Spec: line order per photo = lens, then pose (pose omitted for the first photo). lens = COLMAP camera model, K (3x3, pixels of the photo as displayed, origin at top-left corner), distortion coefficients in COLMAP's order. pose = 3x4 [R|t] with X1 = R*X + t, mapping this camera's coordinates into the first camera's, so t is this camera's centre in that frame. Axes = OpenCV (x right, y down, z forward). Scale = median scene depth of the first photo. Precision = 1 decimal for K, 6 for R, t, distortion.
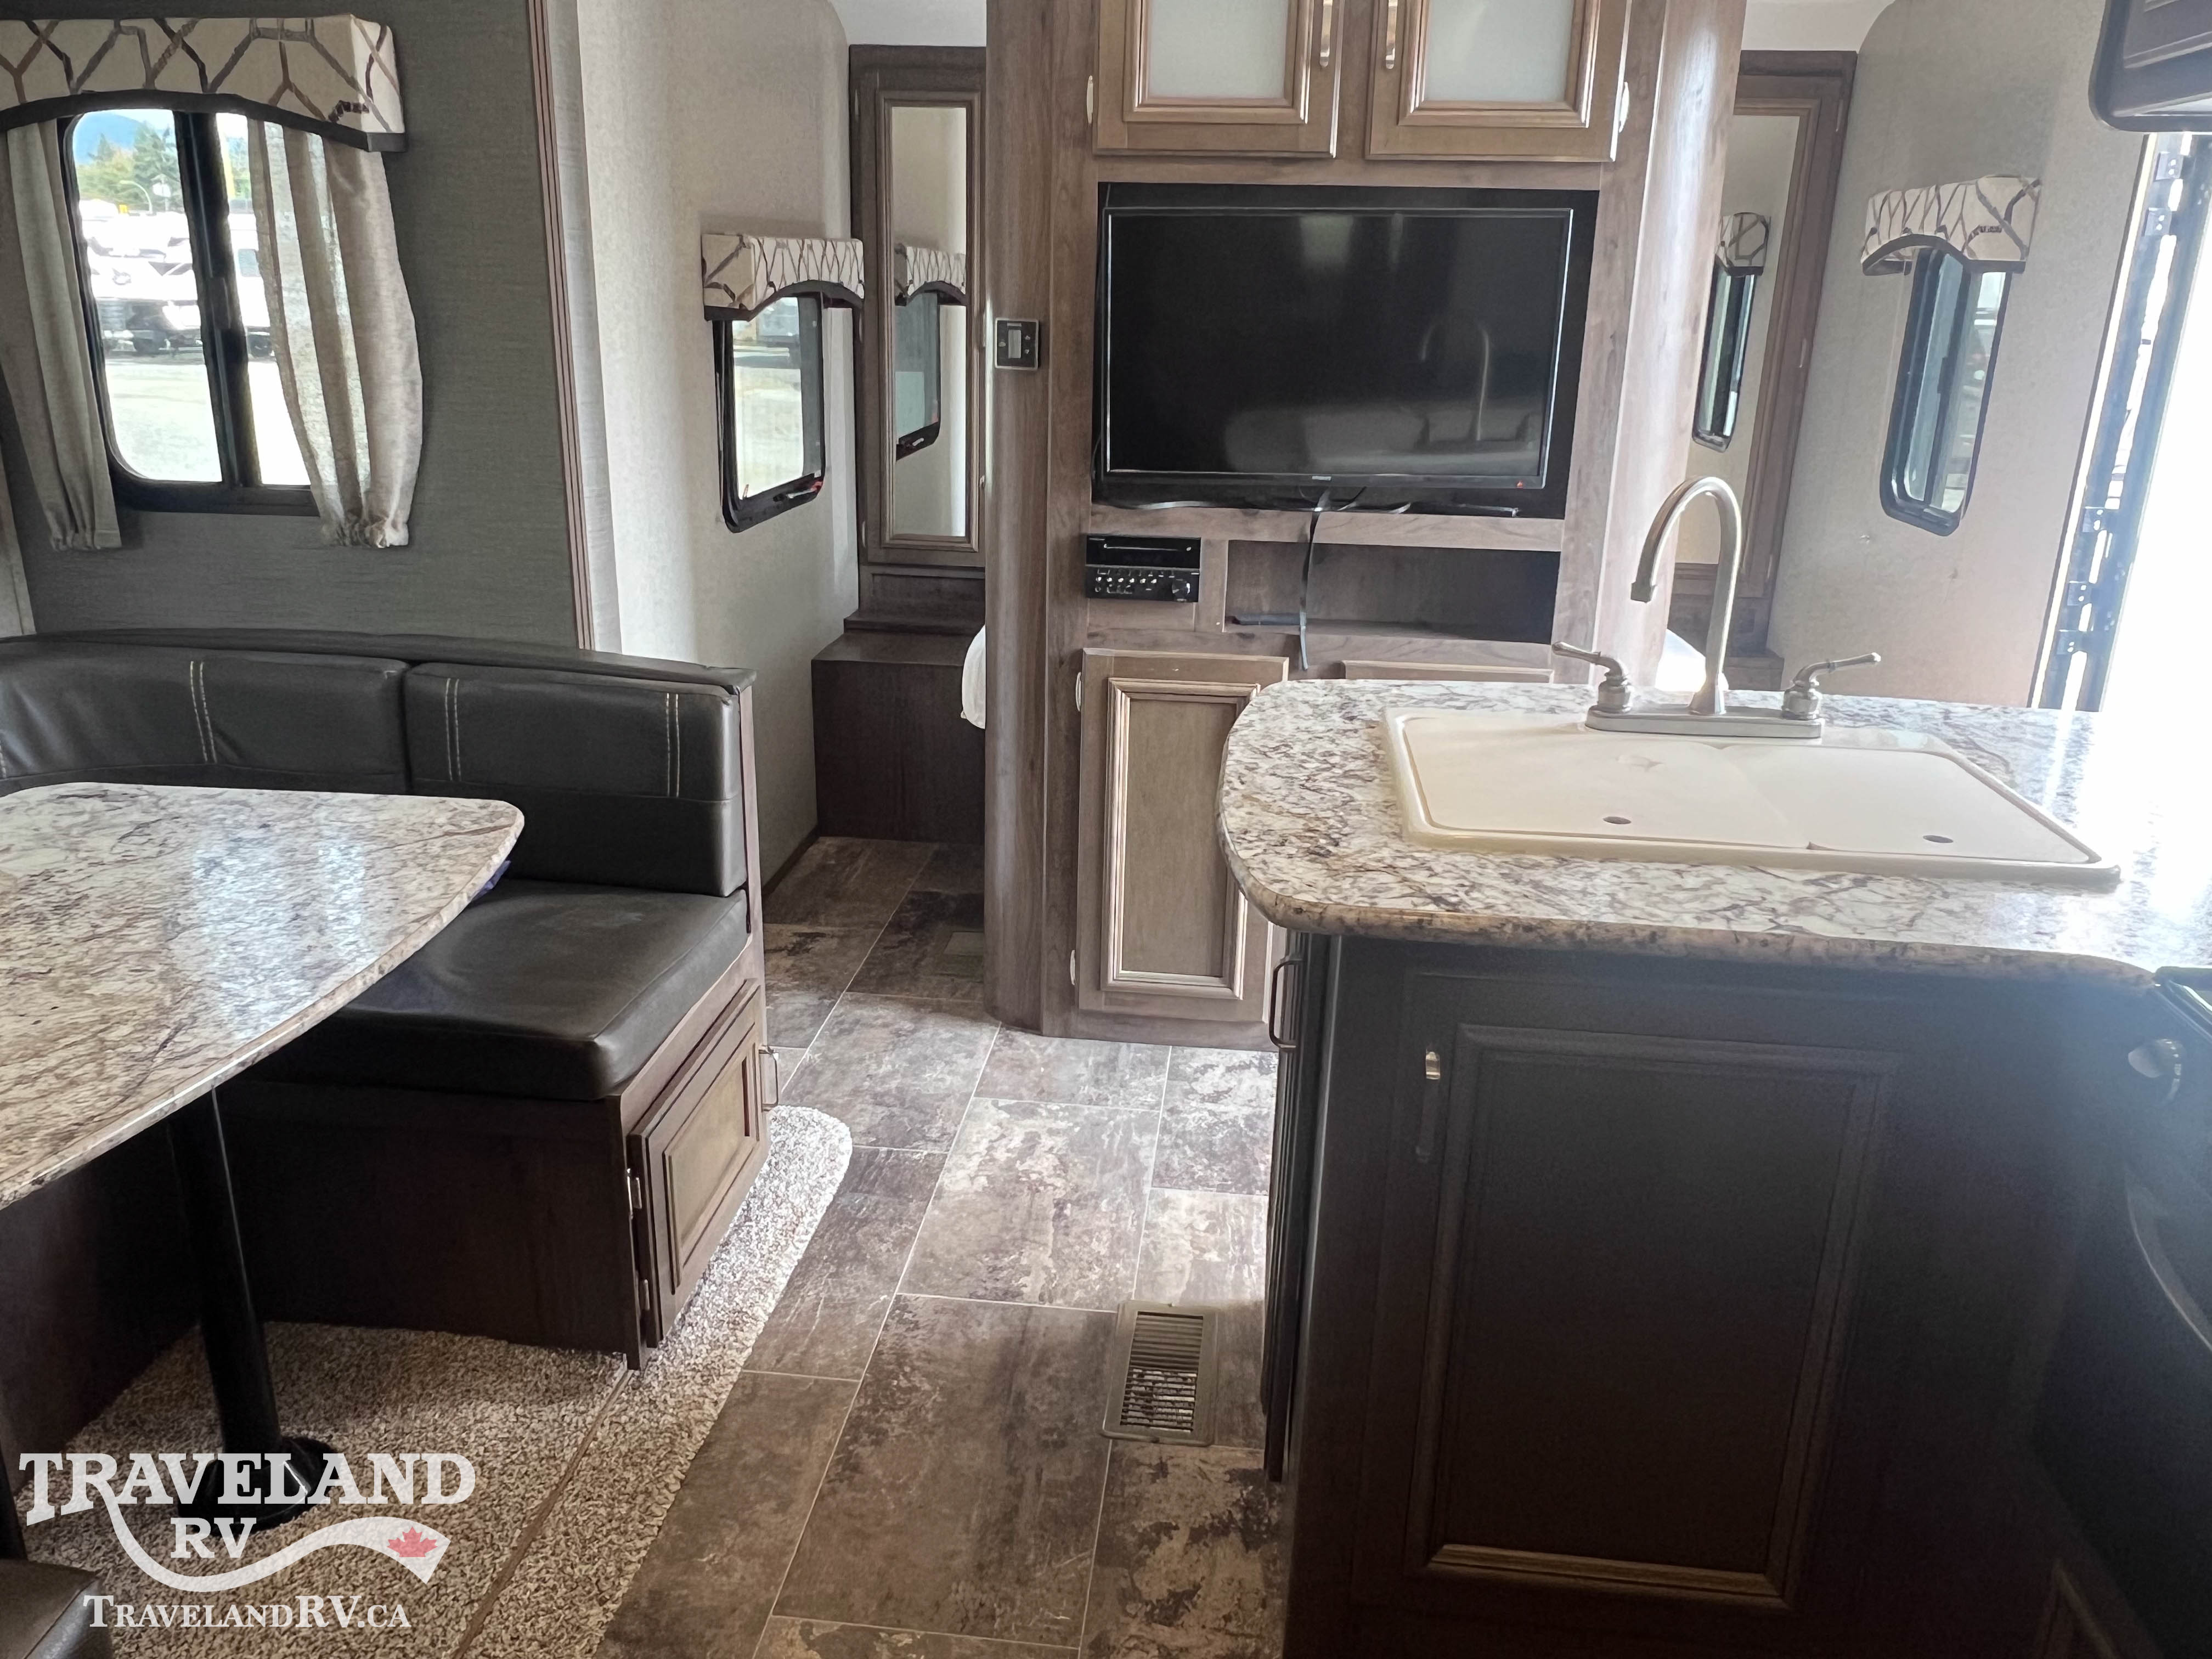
lens RADIAL K [[1677.0, 0, 1028.5], [0, 1677.0, 891.6], [0, 0, 1]] dist [0.009791, 0.011979]
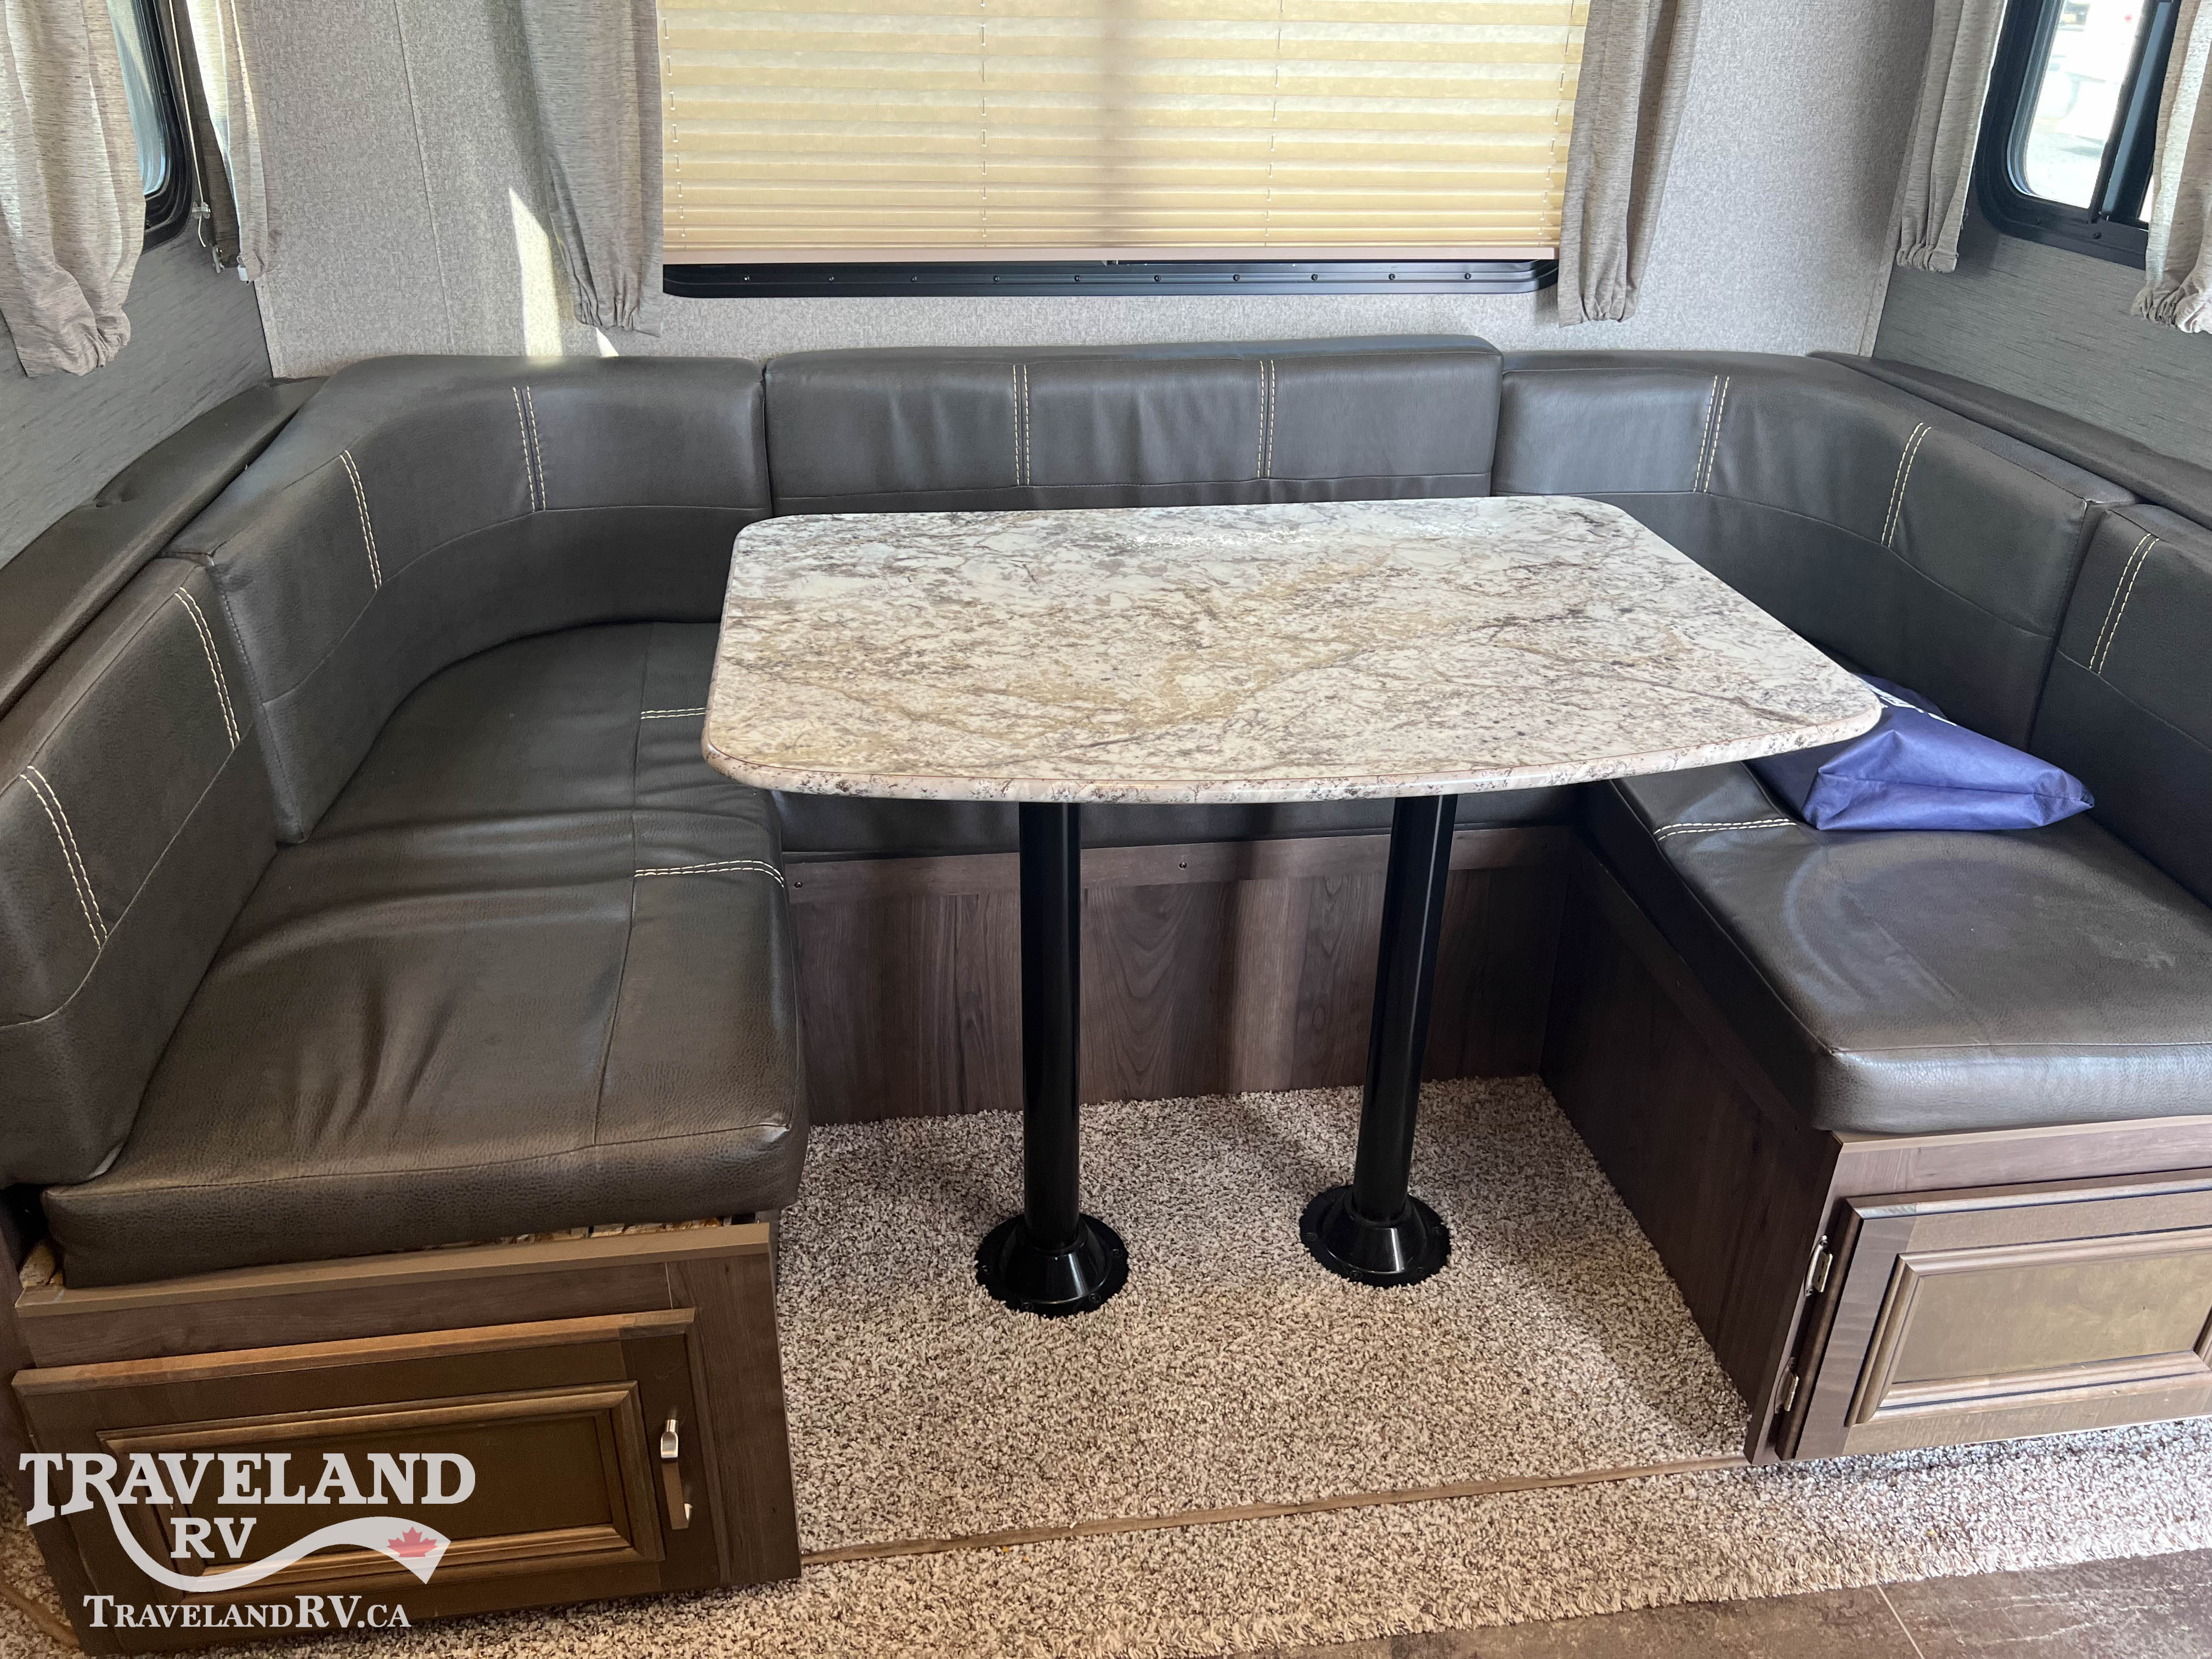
lens RADIAL K [[1665.4, 0, 1107.3], [0, 1665.4, 825.5], [0, 0, 1]] dist [0.043809, -0.046591]
pose [[0.276861, 0.448111, -0.850026, 0.214929], [-0.344015, 0.872195, 0.347749, -0.135766], [0.897219, 0.196144, 0.395634, 0.425216]]
